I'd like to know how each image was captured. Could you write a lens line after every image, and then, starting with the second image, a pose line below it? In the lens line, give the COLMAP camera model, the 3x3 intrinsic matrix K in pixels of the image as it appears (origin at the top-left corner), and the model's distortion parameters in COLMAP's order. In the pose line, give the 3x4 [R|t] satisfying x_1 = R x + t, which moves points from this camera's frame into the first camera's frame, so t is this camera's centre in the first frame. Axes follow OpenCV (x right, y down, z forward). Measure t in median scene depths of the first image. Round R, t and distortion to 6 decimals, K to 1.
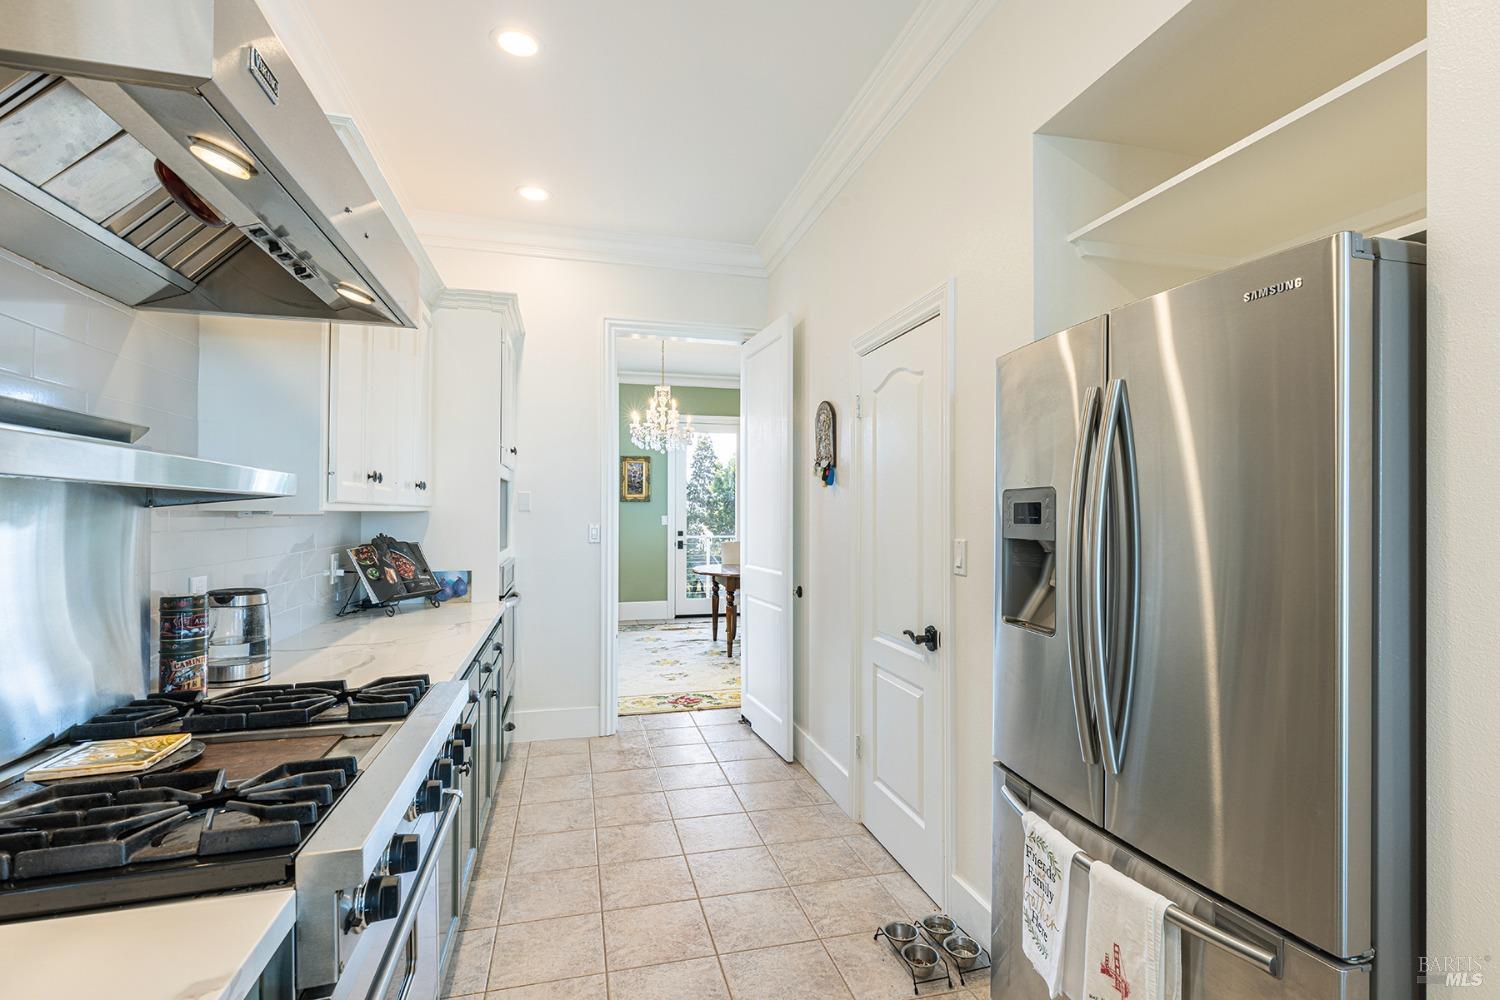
lens RADIAL K [[718.2, 0, 761.9], [0, 718.2, 505.7], [0, 0, 1]] dist [-0.002452, -0.000811]
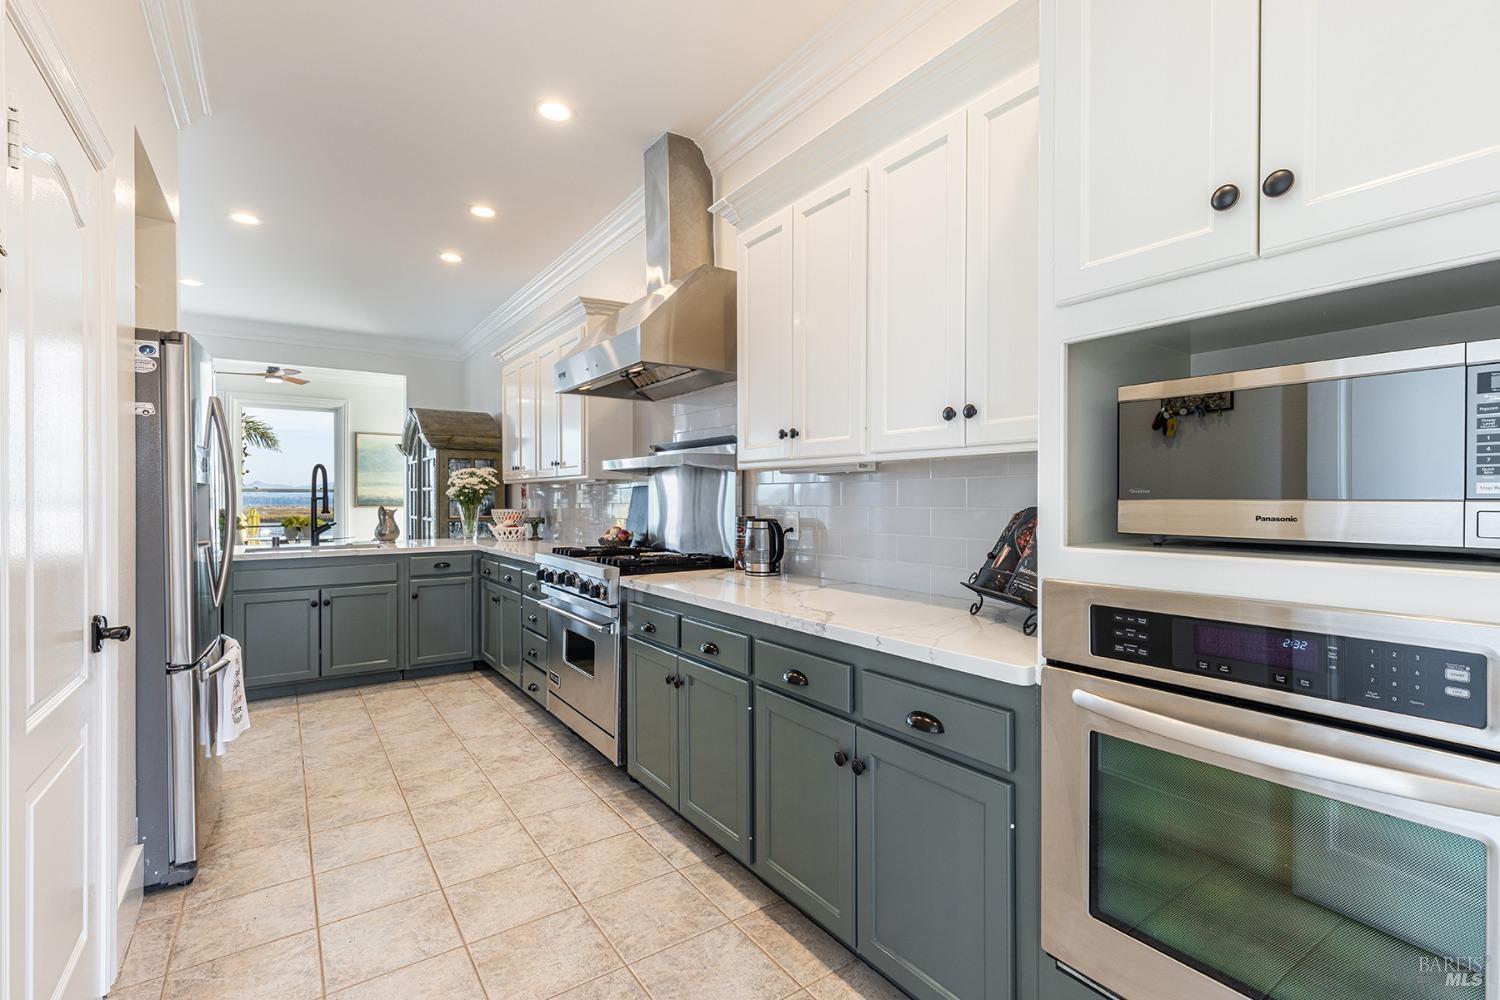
lens RADIAL K [[680.2, 0, 743.9], [0, 680.2, 508.1], [0, 0, 1]] dist [0.008048, -0.000057]
pose [[-0.942037, 0.008283, -0.335408, -0.094786], [0.004915, 0.999929, 0.010890, 0.043887], [0.335474, 0.008611, -0.942010, 1.333712]]
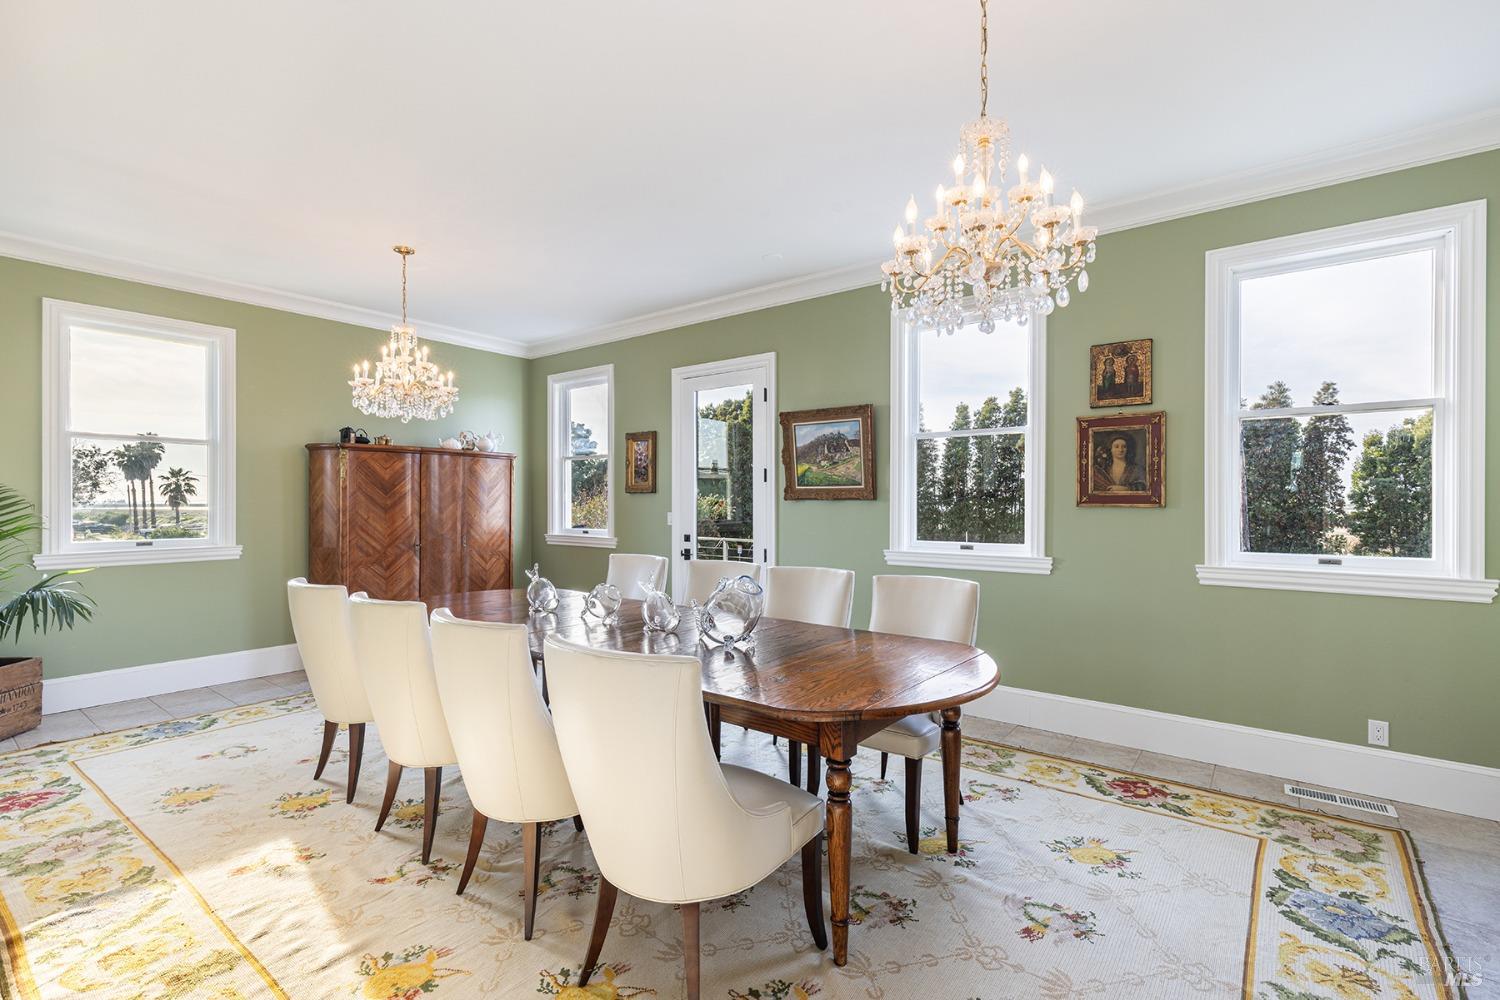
lens RADIAL K [[680.2, 0, 759.8], [0, 680.2, 502.4], [0, 0, 1]] dist [0.008048, -0.000057]
pose [[0.615133, -0.006125, -0.788400, 1.162774], [0.005837, 0.999978, -0.003214, 0.018008], [0.788402, -0.002625, 0.615155, 1.699830]]
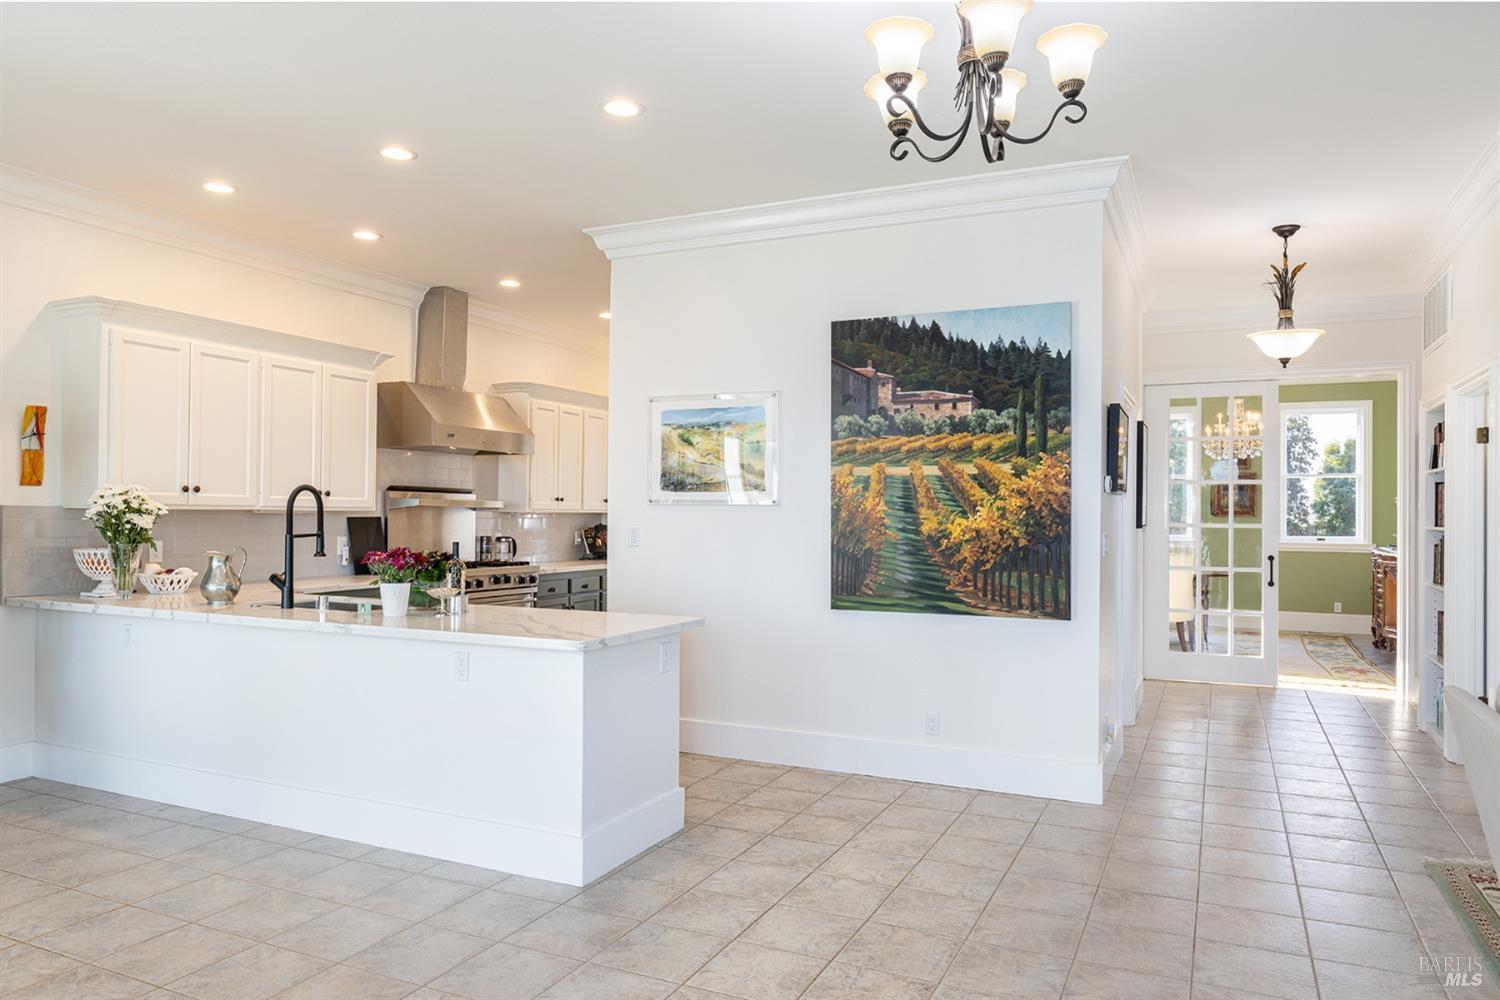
lens RADIAL K [[1005.5, 0, 753.9], [0, 1005.5, 505.9], [0, 0, 1]] dist [-0.026774, -0.004388]
pose [[0.763198, -0.001372, -0.646163, 1.611535], [-0.000426, 0.999996, -0.002626, -0.004387], [0.646165, 0.002279, 0.763195, -0.903754]]
